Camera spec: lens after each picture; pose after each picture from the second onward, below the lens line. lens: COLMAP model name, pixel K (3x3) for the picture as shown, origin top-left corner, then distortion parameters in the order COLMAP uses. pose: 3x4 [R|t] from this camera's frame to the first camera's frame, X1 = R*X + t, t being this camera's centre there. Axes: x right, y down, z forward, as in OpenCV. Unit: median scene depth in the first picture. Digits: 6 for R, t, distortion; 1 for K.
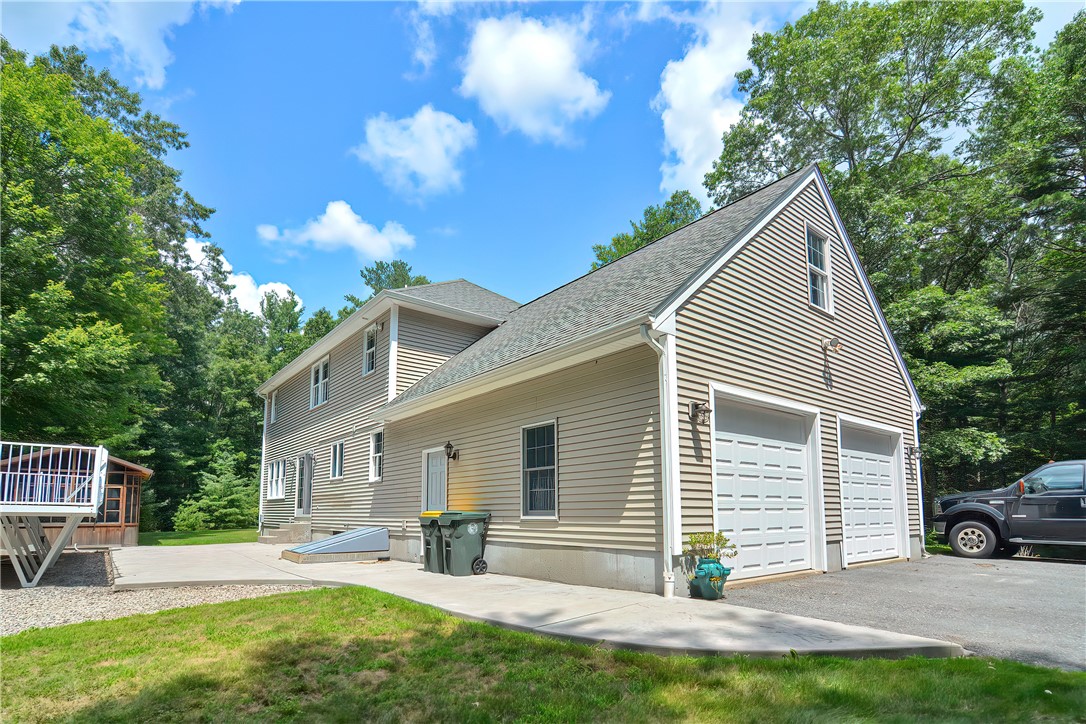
lens RADIAL K [[532.0, 0, 543.0], [0, 532.0, 362.0], [0, 0, 1]] dist [-0.017984, 0.000187]
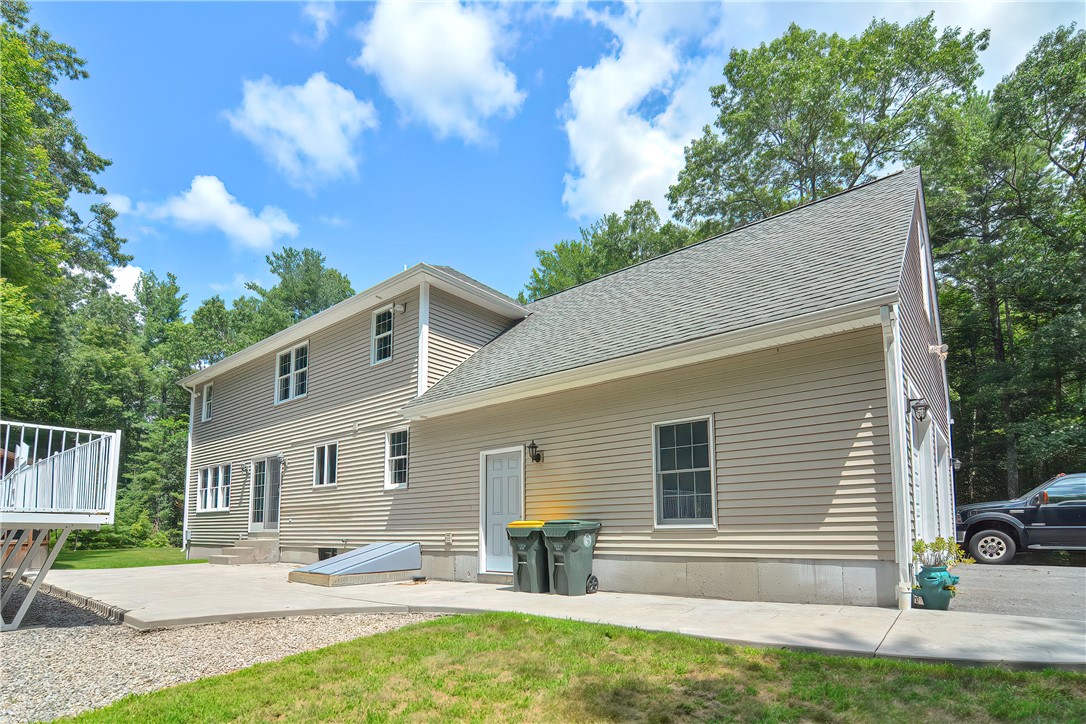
lens RADIAL K [[549.8, 0, 538.8], [0, 549.8, 398.8], [0, 0, 1]] dist [-0.014497, -0.001094]
pose [[0.981866, 0.036509, 0.186027, -0.293978], [-0.044763, 0.998182, 0.040367, 0.040251], [-0.184215, -0.047962, 0.981715, 0.117389]]
